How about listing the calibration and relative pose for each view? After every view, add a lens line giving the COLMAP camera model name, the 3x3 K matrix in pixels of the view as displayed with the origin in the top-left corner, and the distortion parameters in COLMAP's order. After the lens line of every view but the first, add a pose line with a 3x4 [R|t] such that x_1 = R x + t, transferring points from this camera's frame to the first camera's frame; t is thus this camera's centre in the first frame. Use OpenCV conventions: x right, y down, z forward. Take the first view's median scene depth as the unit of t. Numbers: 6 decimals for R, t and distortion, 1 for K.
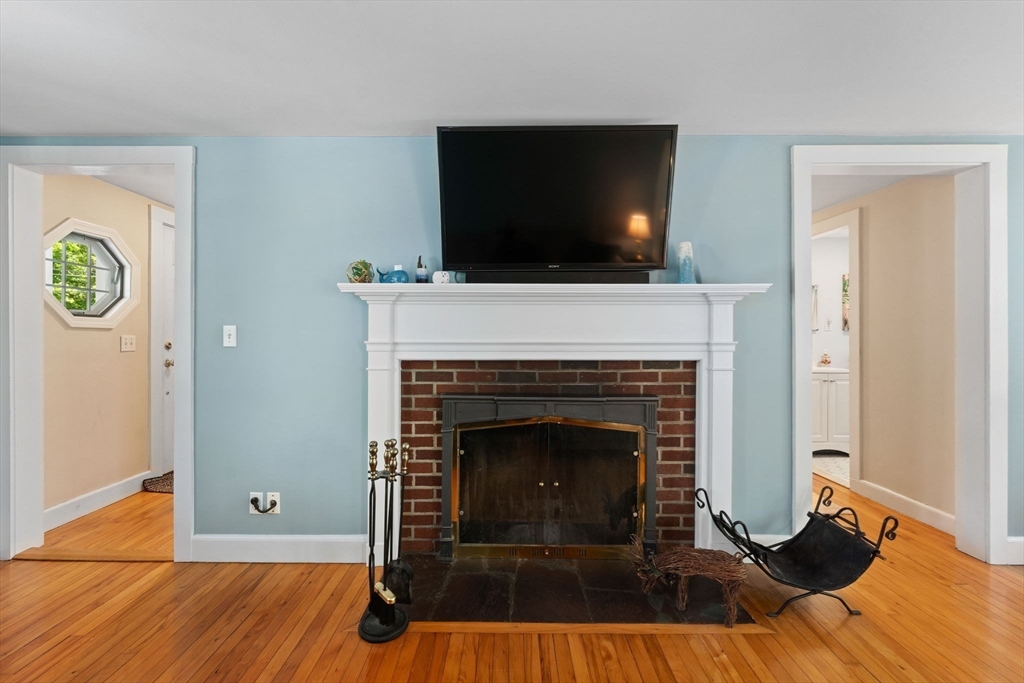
lens RADIAL K [[415.3, 0, 503.8], [0, 415.3, 338.9], [0, 0, 1]] dist [0.002101, -0.001579]
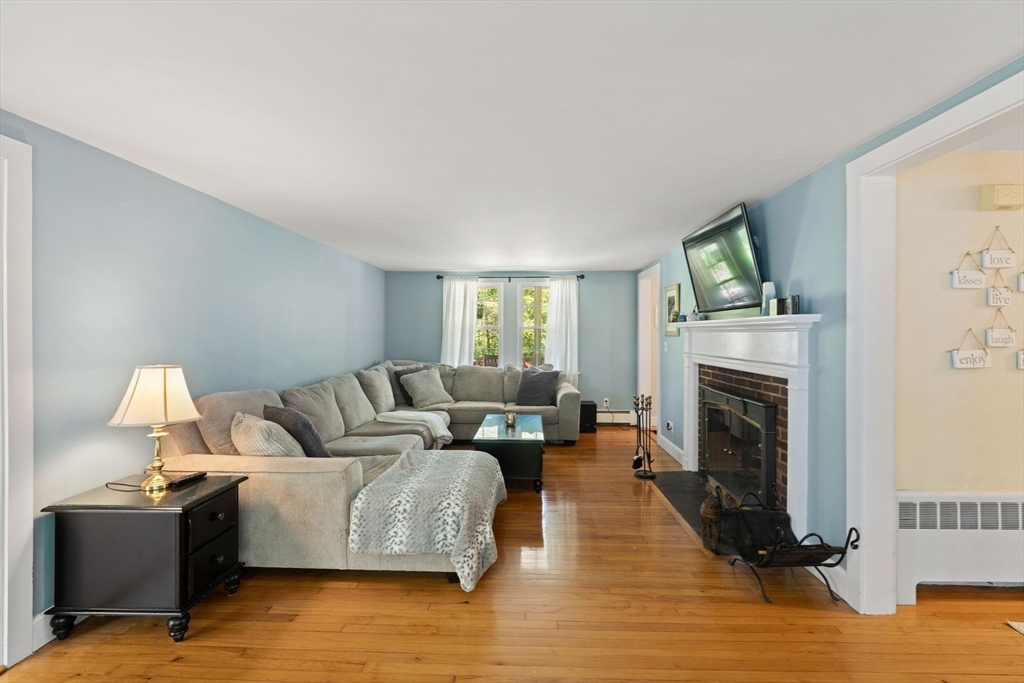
lens RADIAL K [[452.5, 0, 516.7], [0, 452.5, 334.2], [0, 0, 1]] dist [0.003833, -0.001746]
pose [[-0.010978, -0.000739, -0.999939, 1.718069], [-0.004178, 0.999991, -0.000693, -0.068692], [0.999931, 0.004170, -0.010981, 0.246123]]
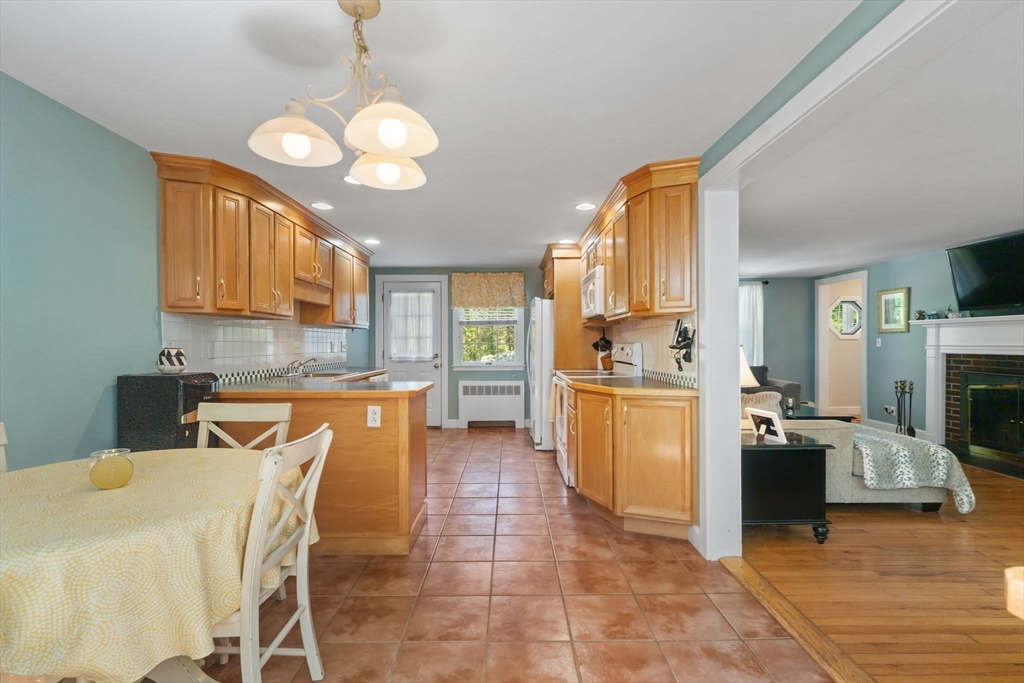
lens RADIAL K [[452.5, 0, 525.2], [0, 452.5, 344.5], [0, 0, 1]] dist [0.003833, -0.001746]
pose [[0.035493, 0.003038, -0.999365, 2.020375], [0.001045, 0.999995, 0.003077, -0.005016], [0.999369, -0.001153, 0.035490, -1.249413]]
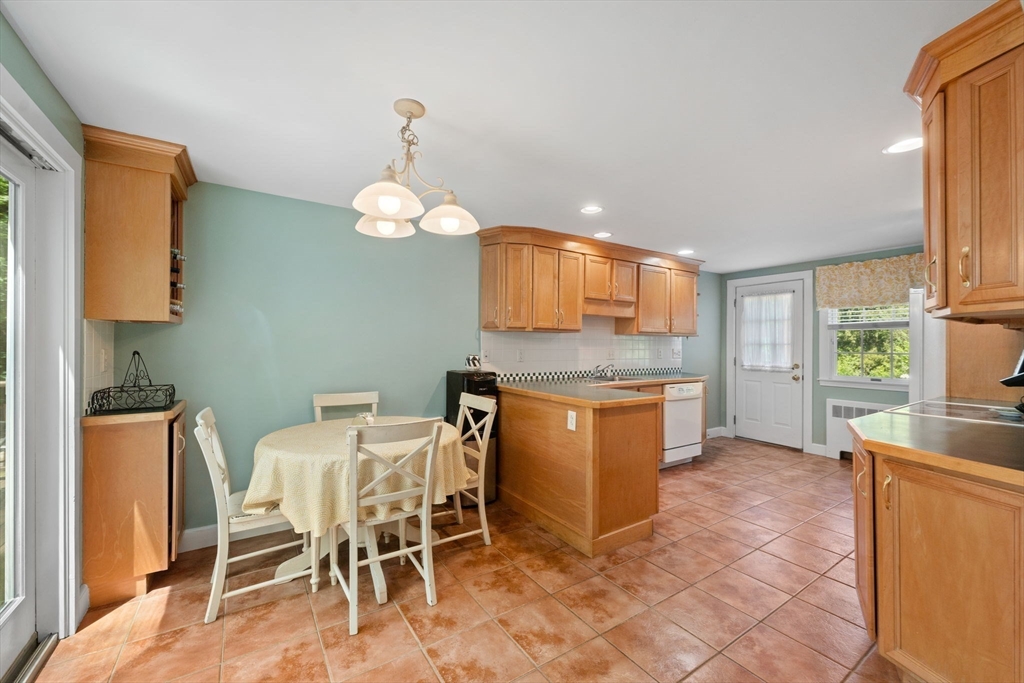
lens RADIAL K [[415.3, 0, 526.1], [0, 415.3, 340.7], [0, 0, 1]] dist [0.002101, -0.001579]
pose [[-0.820739, -0.009345, -0.571227, 1.640470], [-0.008308, 0.999956, -0.004422, -0.041087], [0.571243, 0.001116, -0.820780, -0.694037]]
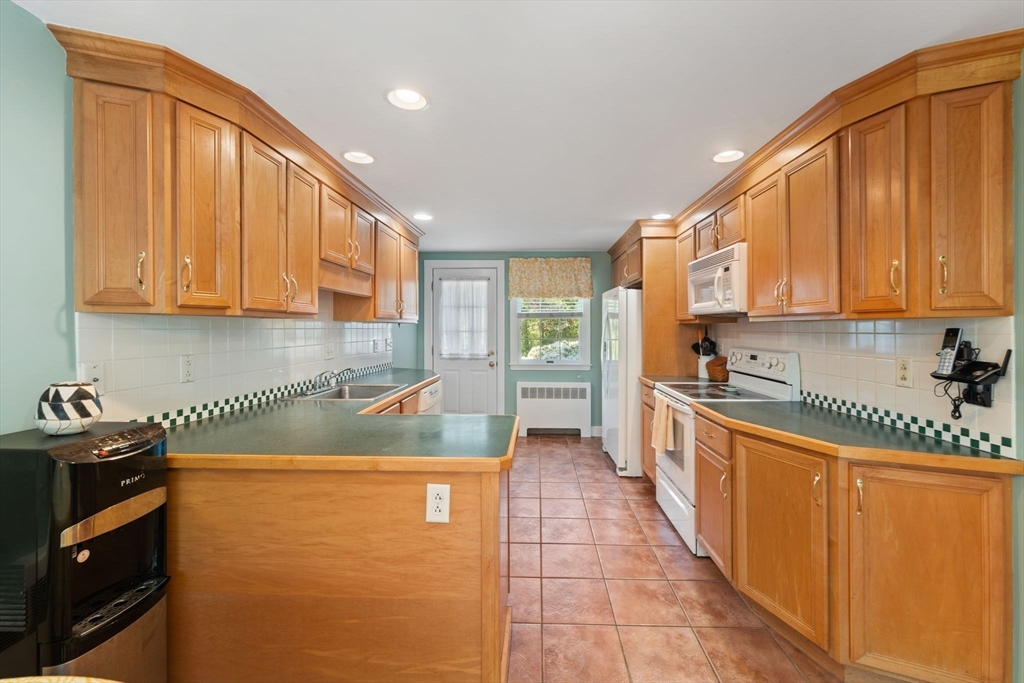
lens RADIAL K [[415.3, 0, 524.3], [0, 415.3, 330.4], [0, 0, 1]] dist [0.002101, -0.001579]
pose [[-0.031520, 0.008074, -0.999471, 1.434879], [-0.009695, 0.999918, 0.008383, -0.069588], [0.999456, 0.009954, -0.031439, -1.455867]]
